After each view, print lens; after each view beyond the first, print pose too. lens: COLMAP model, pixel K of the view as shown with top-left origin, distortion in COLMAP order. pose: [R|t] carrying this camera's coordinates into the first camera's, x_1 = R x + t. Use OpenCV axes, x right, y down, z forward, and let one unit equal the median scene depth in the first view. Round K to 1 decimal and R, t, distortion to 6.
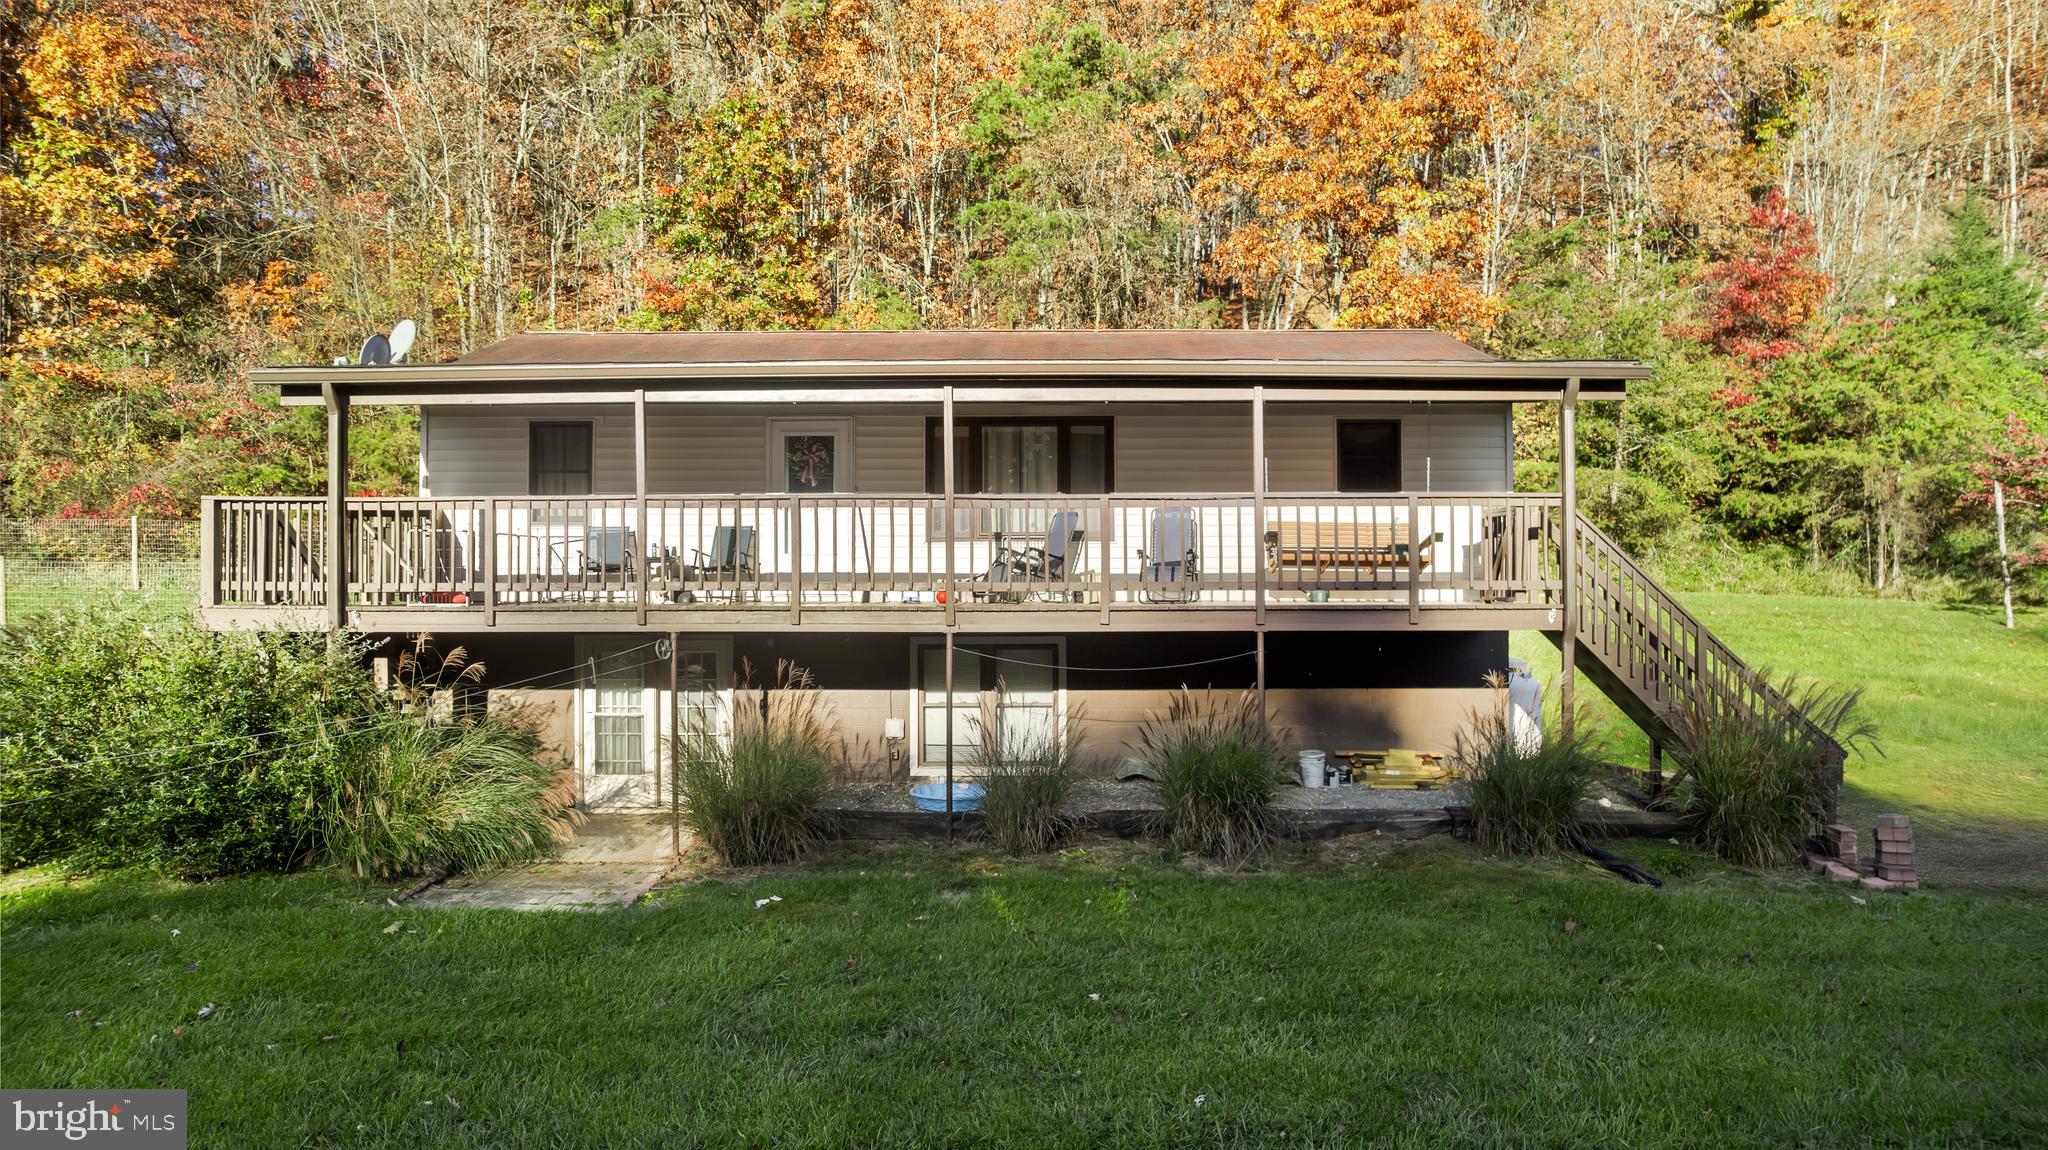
lens RADIAL K [[1296.8, 0, 1024.0], [0, 1296.8, 575.0], [0, 0, 1]] dist [0.000223, 0.000102]
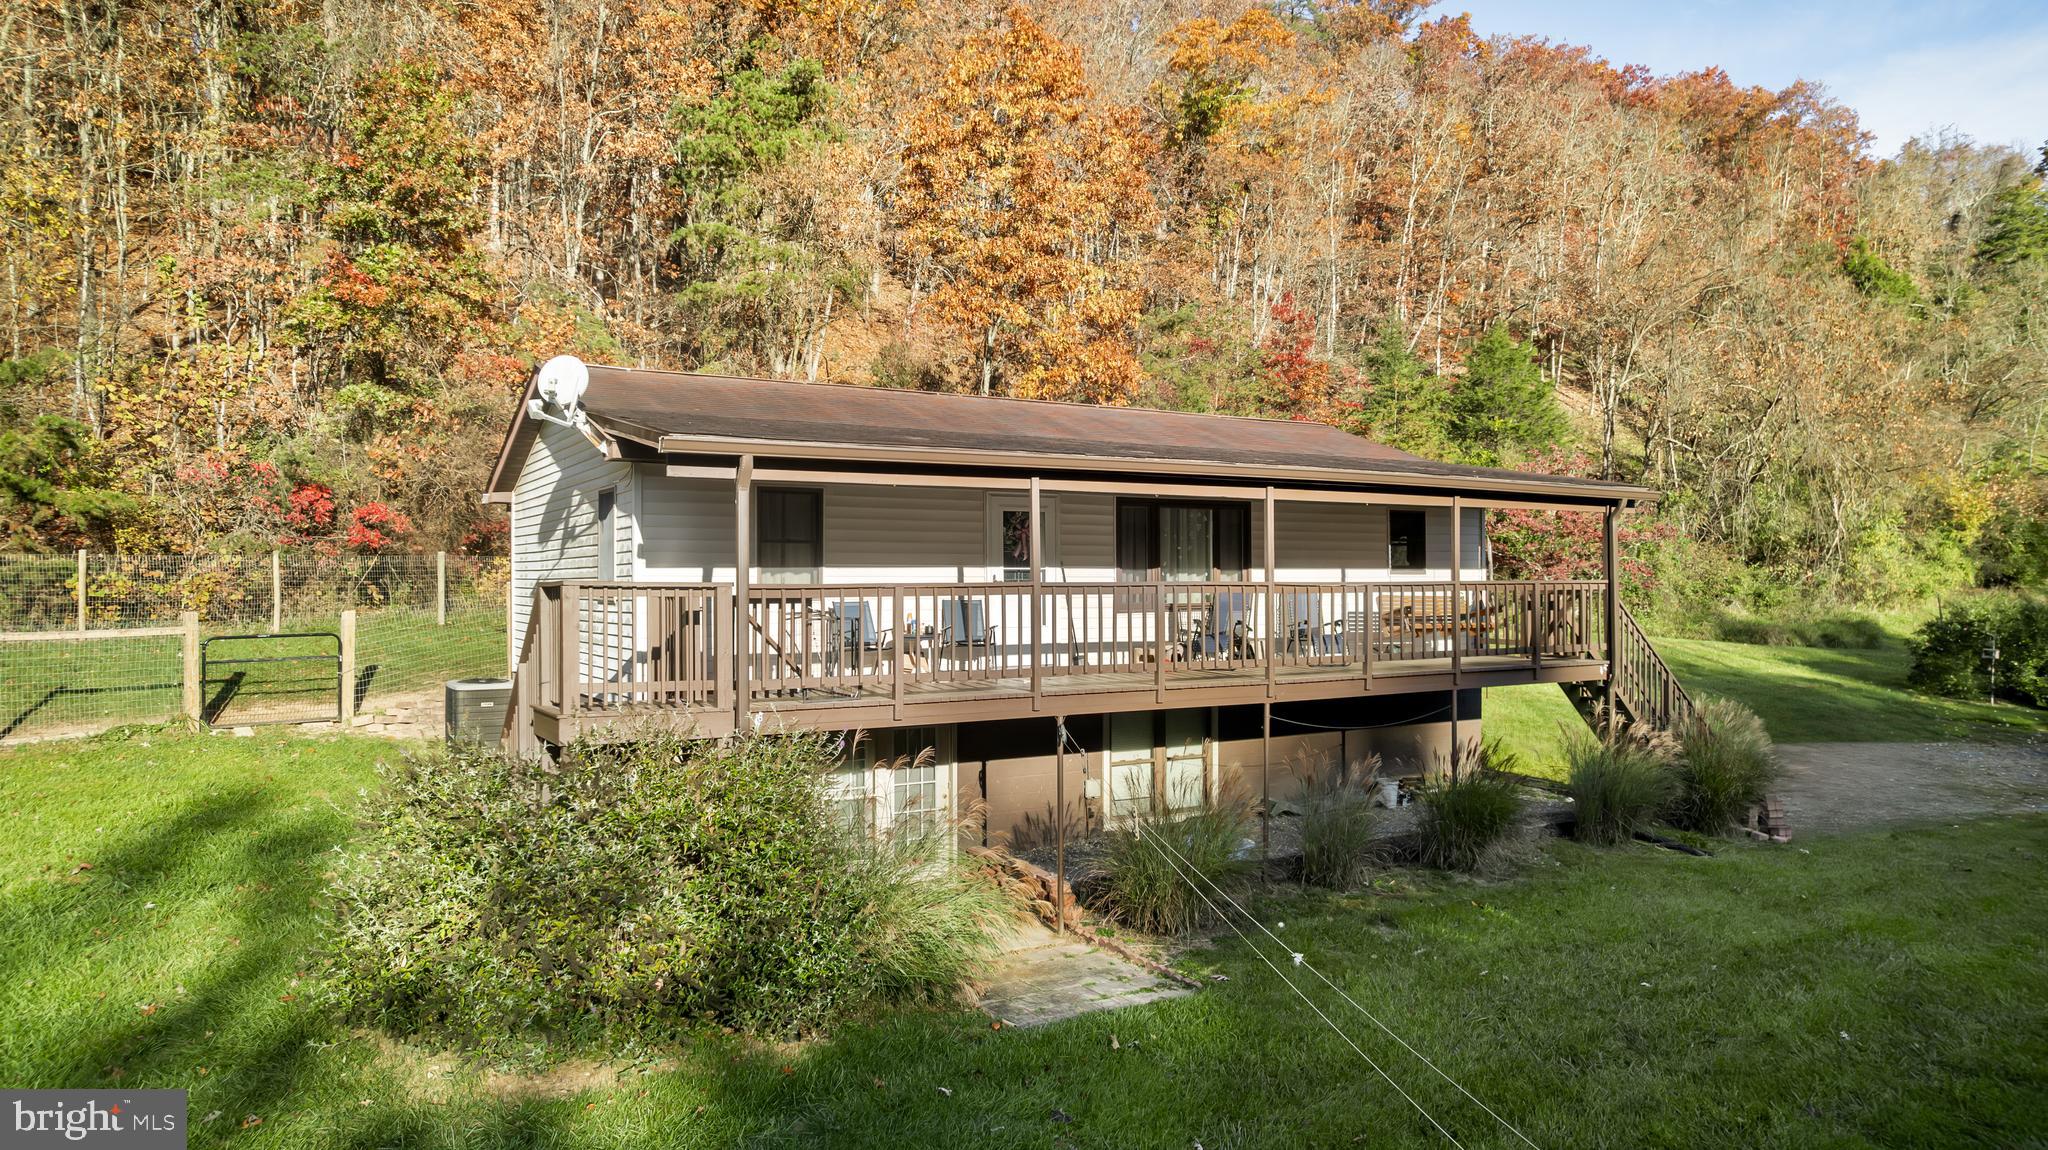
lens RADIAL K [[1296.8, 0, 1024.0], [0, 1296.8, 575.0], [0, 0, 1]] dist [0.000223, 0.000102]
pose [[0.851461, 0.001554, 0.524415, -0.704739], [-0.000167, 0.999996, -0.002692, -0.054117], [-0.524418, 0.002204, 0.851458, 0.122381]]
